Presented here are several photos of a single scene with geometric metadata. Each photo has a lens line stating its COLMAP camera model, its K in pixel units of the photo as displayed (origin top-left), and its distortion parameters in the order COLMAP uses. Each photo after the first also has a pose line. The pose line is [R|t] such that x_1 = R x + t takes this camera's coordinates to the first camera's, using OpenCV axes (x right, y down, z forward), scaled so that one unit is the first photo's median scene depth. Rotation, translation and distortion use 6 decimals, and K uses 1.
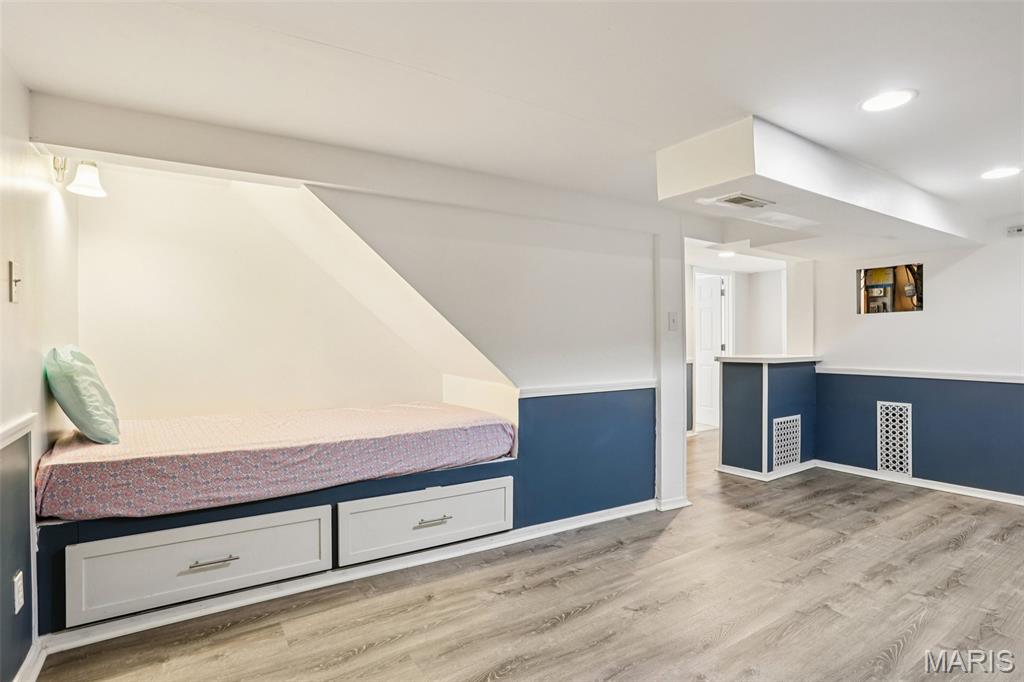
lens RADIAL K [[523.1, 0, 509.0], [0, 523.1, 342.7], [0, 0, 1]] dist [-0.005999, 0.003132]
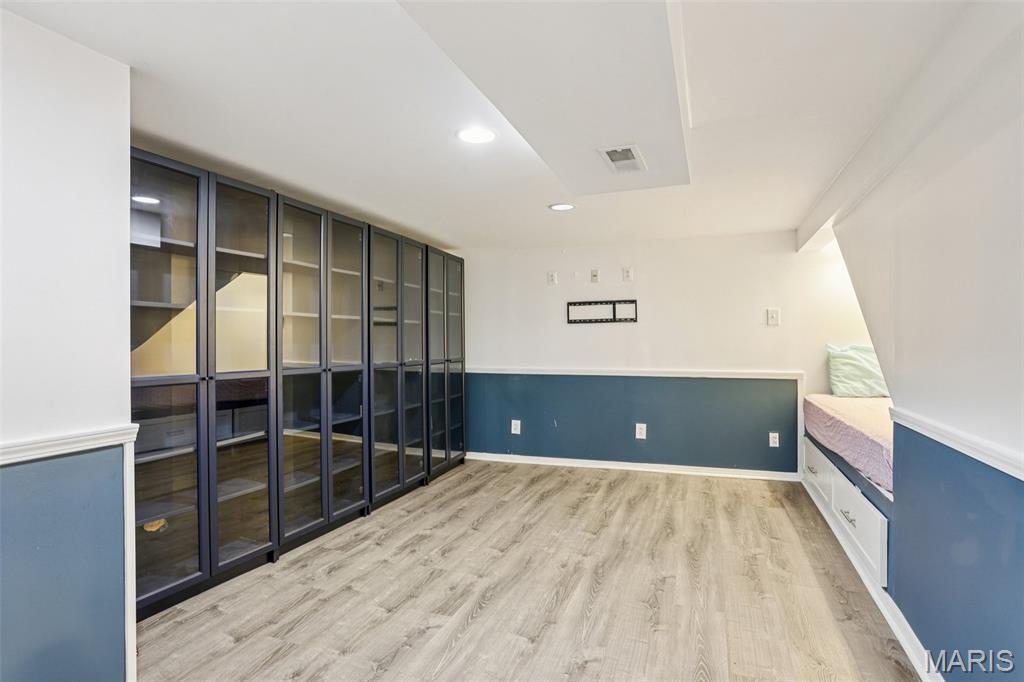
lens RADIAL K [[523.1, 0, 511.3], [0, 523.1, 344.1], [0, 0, 1]] dist [-0.005999, 0.003132]
pose [[-0.818981, 0.000684, -0.573821, 1.203897], [0.001131, 0.999999, -0.000422, 0.002660], [0.573820, -0.000995, -0.818981, 1.791715]]
